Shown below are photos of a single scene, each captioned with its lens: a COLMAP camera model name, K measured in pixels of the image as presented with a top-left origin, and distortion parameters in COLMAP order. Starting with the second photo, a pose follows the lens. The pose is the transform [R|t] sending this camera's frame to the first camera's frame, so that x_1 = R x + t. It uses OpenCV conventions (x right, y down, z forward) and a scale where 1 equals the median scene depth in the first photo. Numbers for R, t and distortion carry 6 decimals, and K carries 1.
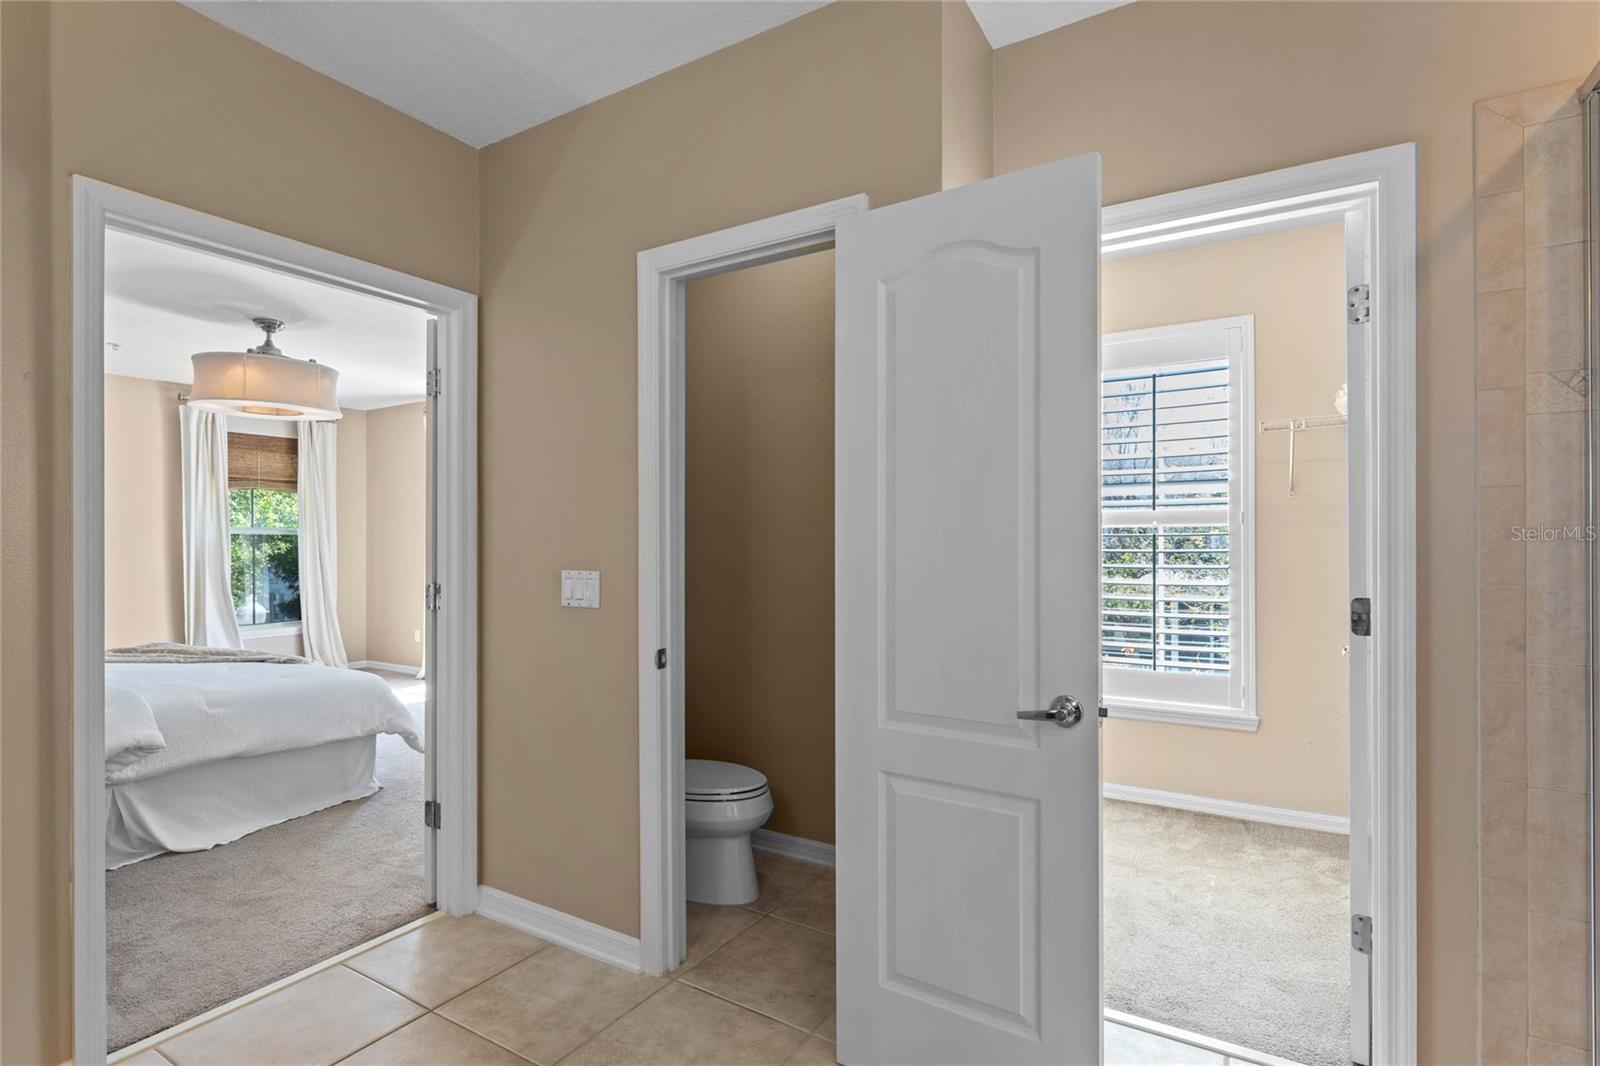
lens RADIAL K [[775.8, 0, 800.8], [0, 775.8, 527.9], [0, 0, 1]] dist [-0.003592, 0.000031]
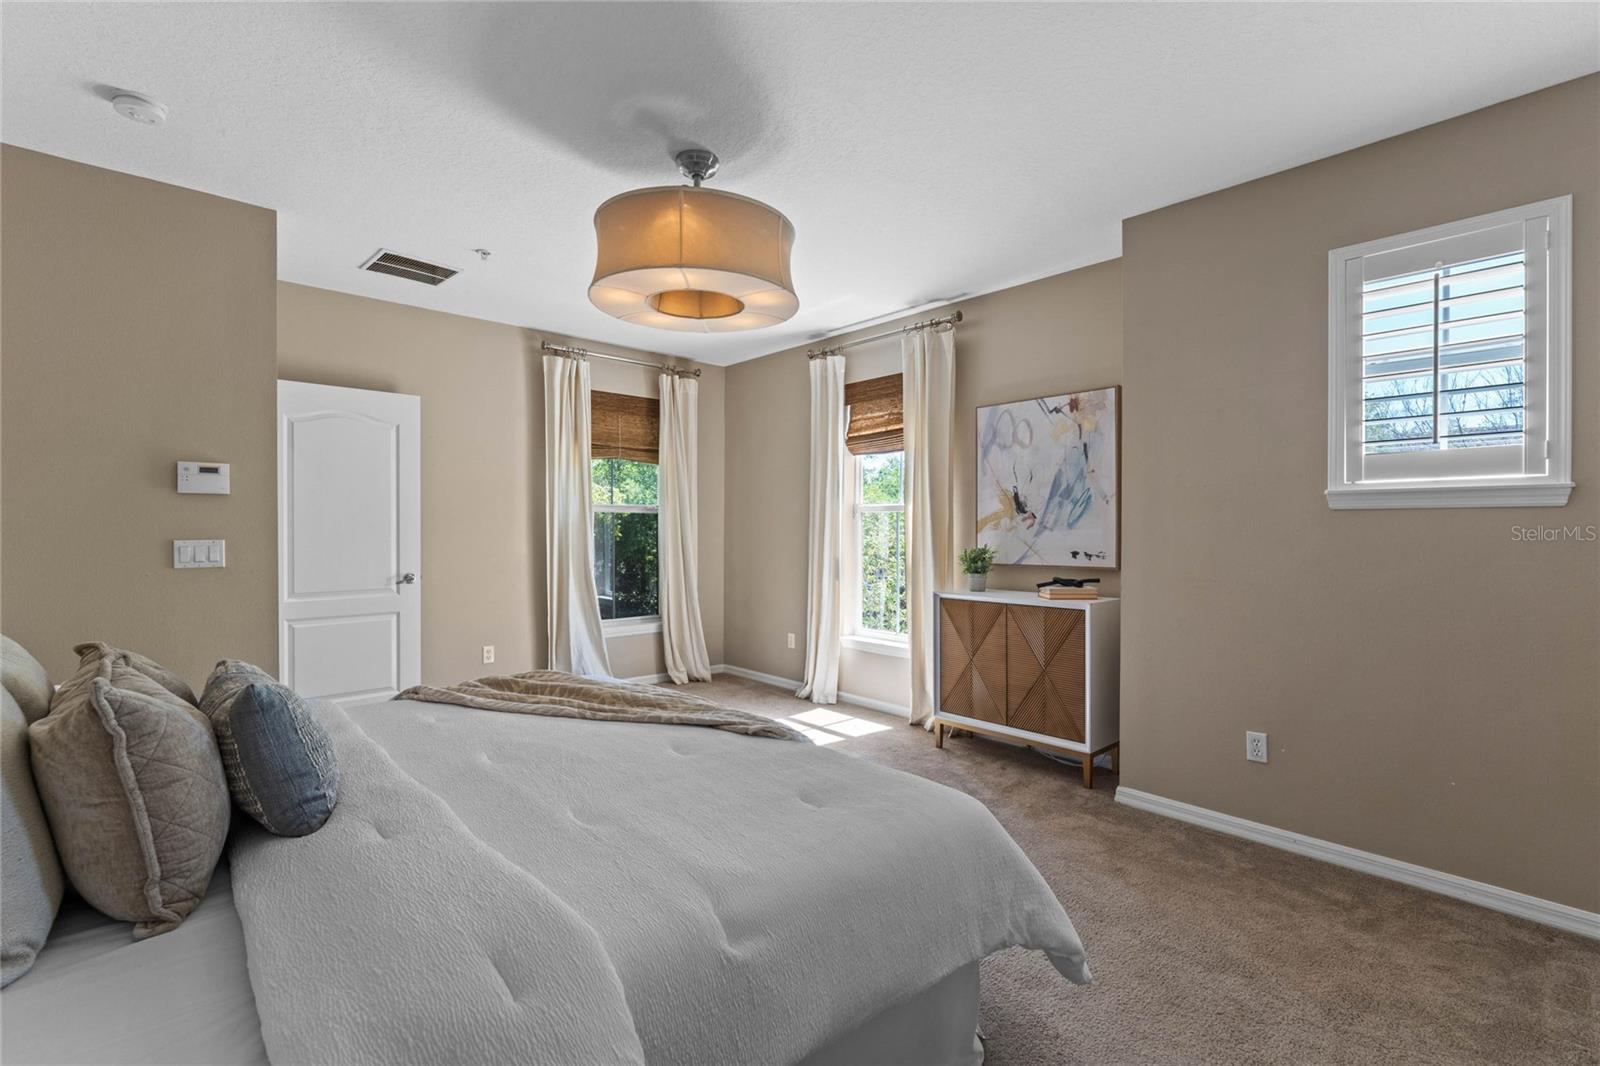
lens RADIAL K [[731.4, 0, 802.8], [0, 731.4, 530.8], [0, 0, 1]] dist [-0.009574, 0.000068]
pose [[0.956450, 0.006433, -0.291826, -0.312801], [-0.001040, 0.999826, 0.018632, 0.013781], [0.291895, -0.017517, 0.956290, 0.336066]]
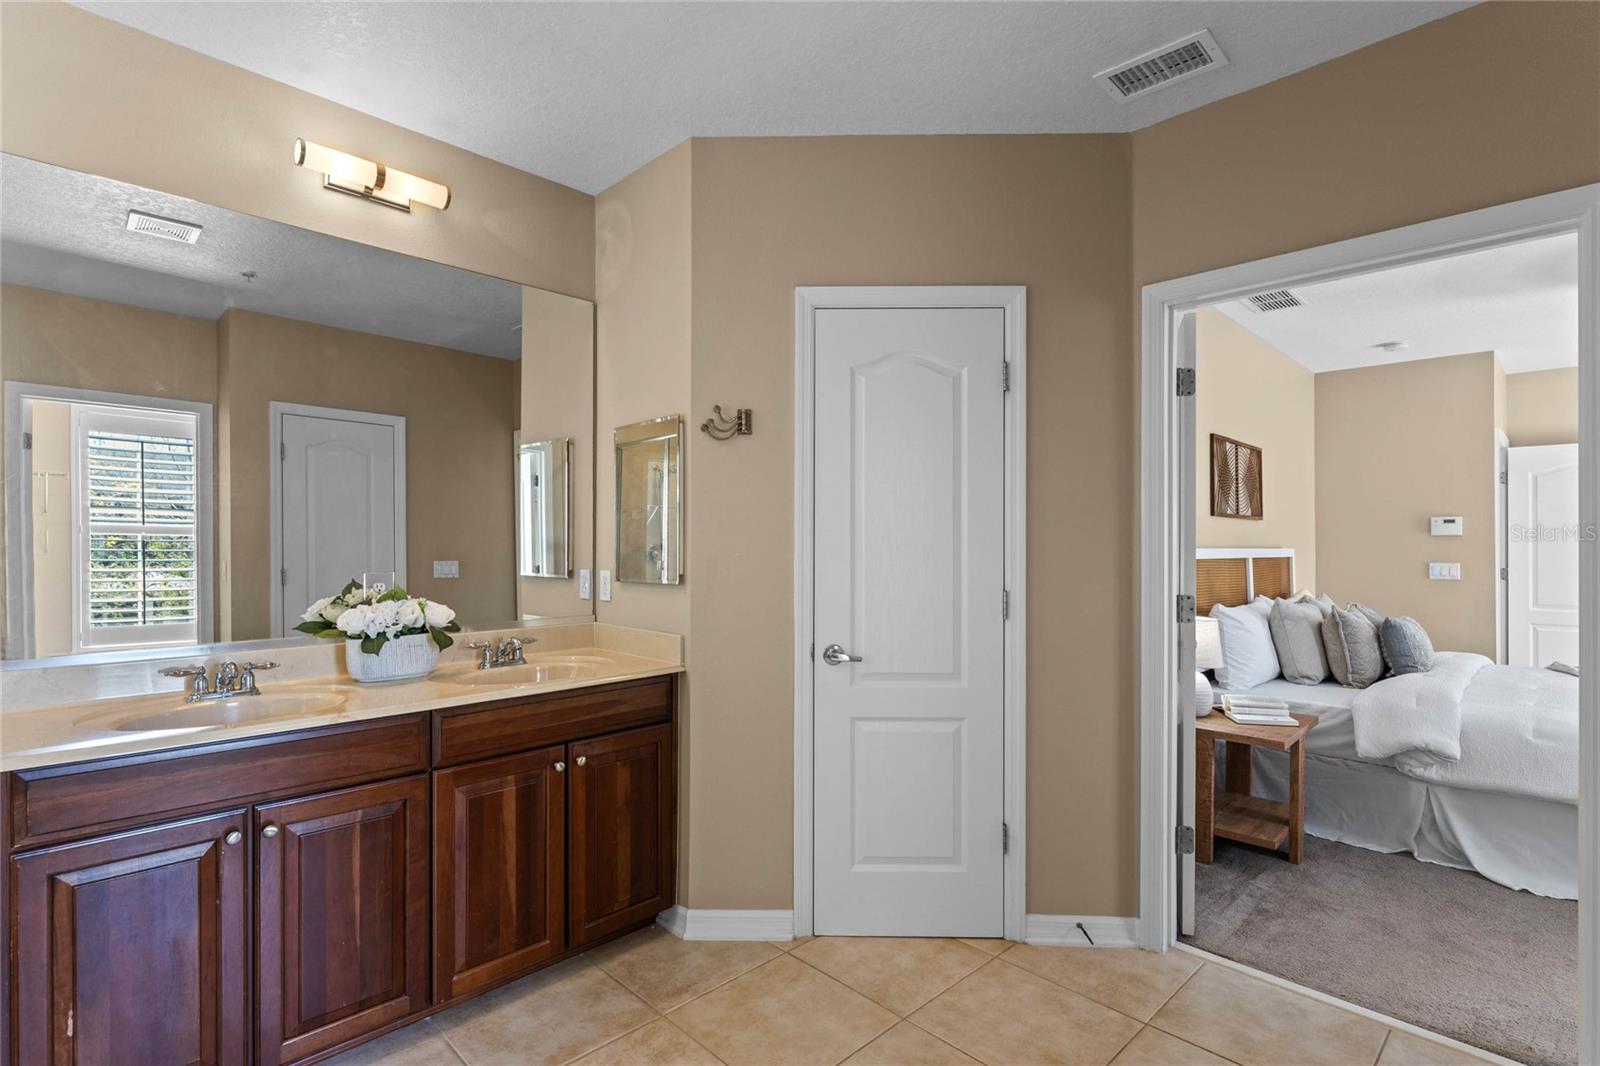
lens RADIAL K [[775.8, 0, 805.6], [0, 775.8, 541.6], [0, 0, 1]] dist [-0.003592, 0.000031]
pose [[-0.233462, 0.001762, -0.972364, 0.148312], [0.010979, 0.999939, -0.000824, -0.000799], [0.972304, -0.010868, -0.233467, 0.195123]]
